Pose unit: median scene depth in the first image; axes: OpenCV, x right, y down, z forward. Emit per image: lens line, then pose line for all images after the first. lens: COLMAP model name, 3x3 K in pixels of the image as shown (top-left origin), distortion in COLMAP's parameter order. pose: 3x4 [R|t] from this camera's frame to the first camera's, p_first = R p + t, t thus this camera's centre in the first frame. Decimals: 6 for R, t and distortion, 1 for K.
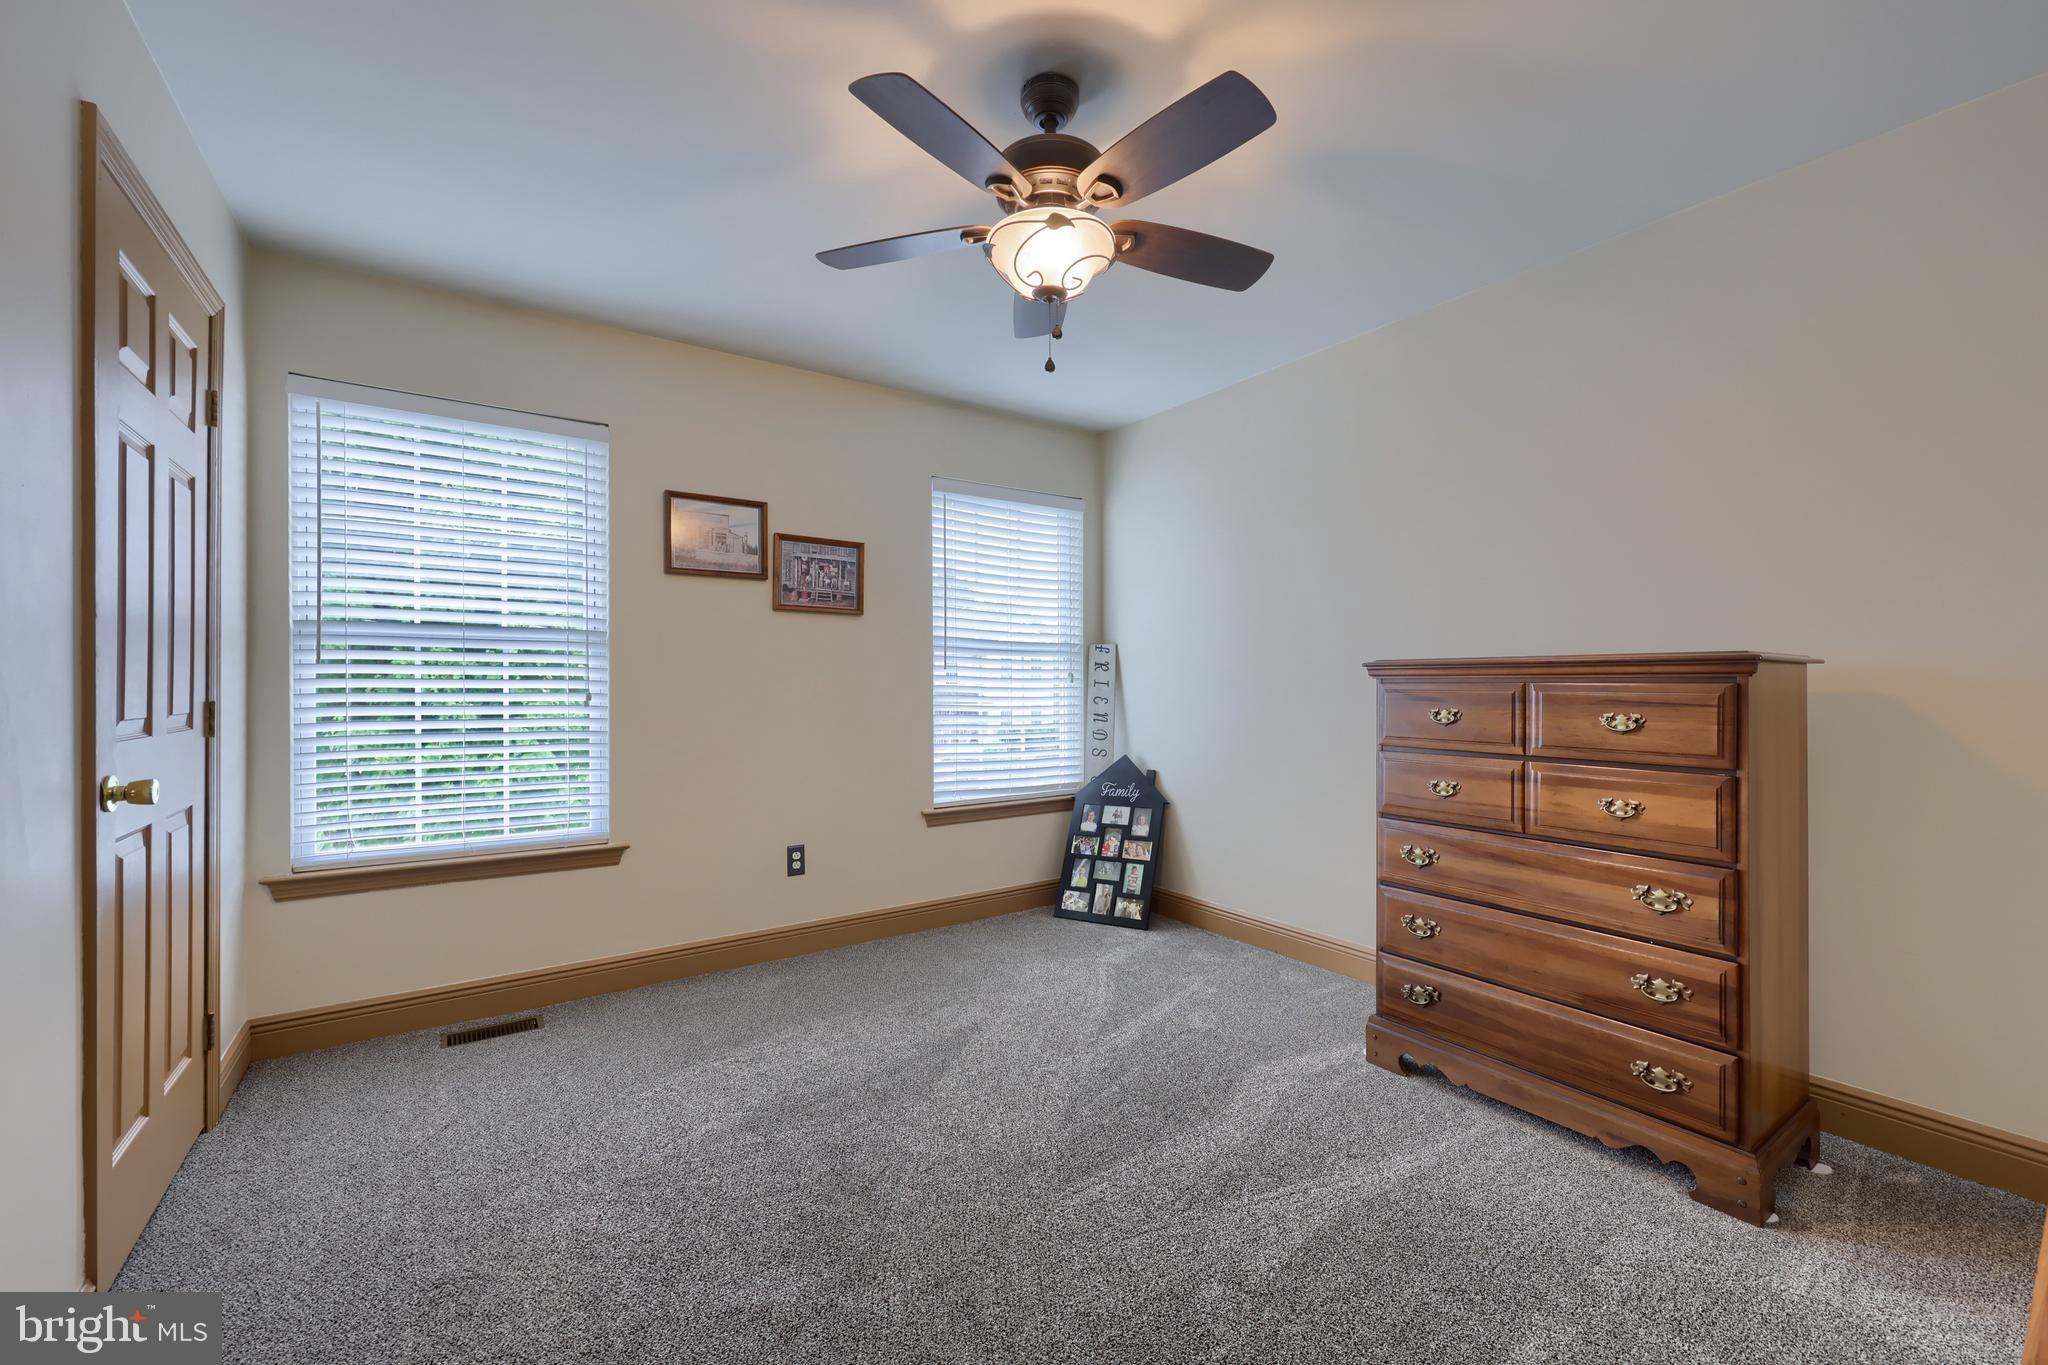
lens RADIAL K [[793.5, 0, 1022.1], [0, 793.5, 679.9], [0, 0, 1]] dist [-0.003305, 0.000801]
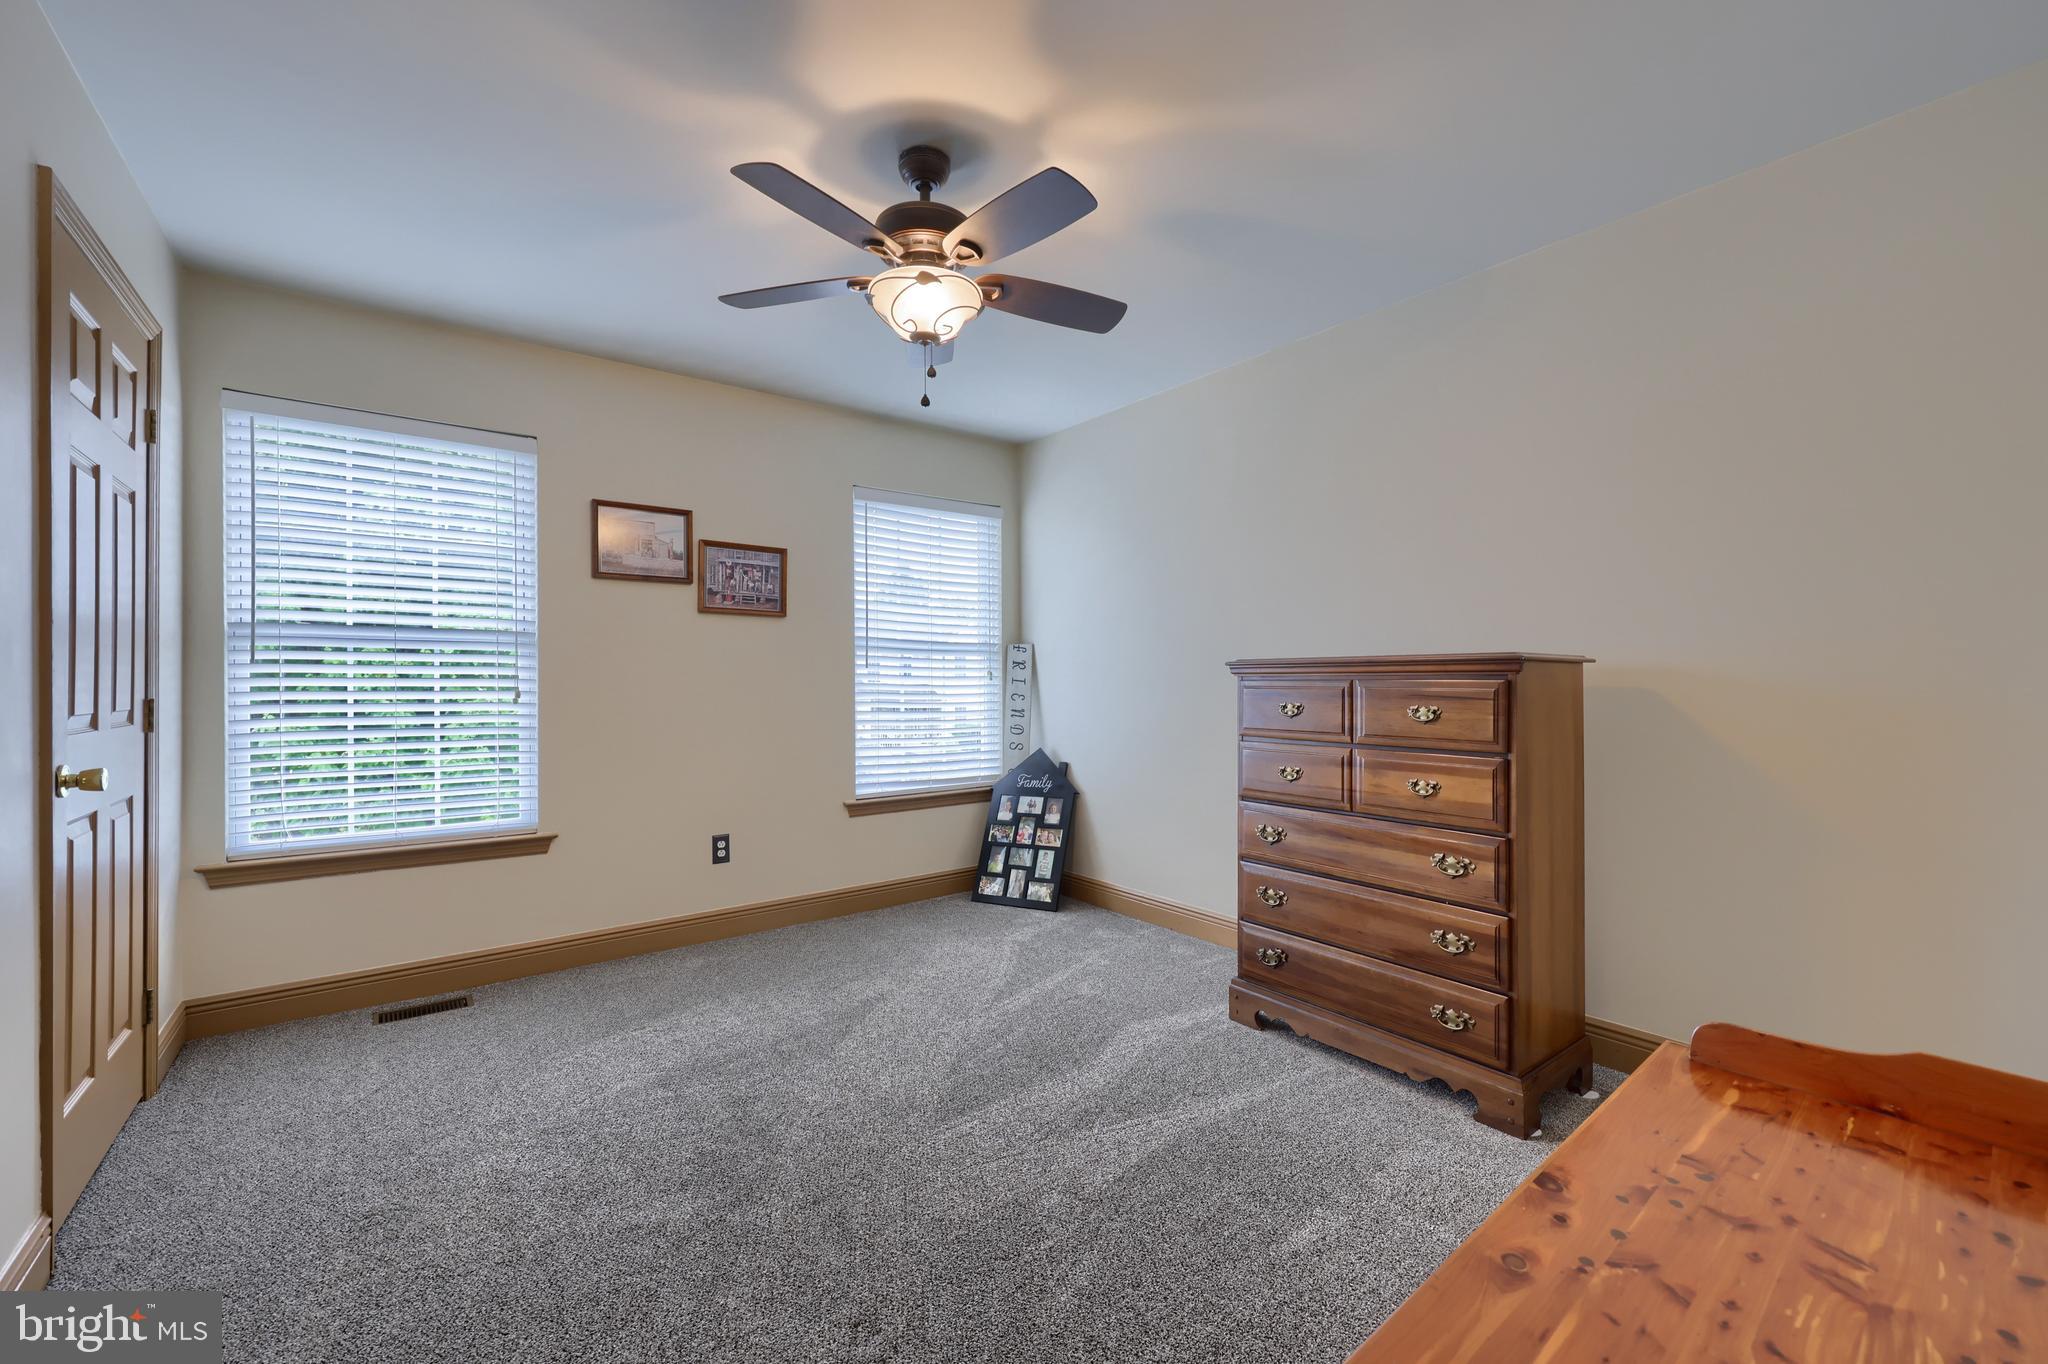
lens RADIAL K [[793.5, 0, 1013.4], [0, 793.5, 677.2], [0, 0, 1]] dist [-0.003305, 0.000801]
pose [[0.999021, -0.001299, 0.044209, 0.097274], [0.001339, 0.999999, -0.000875, 0.000086], [-0.044208, 0.000933, 0.999022, -0.123190]]
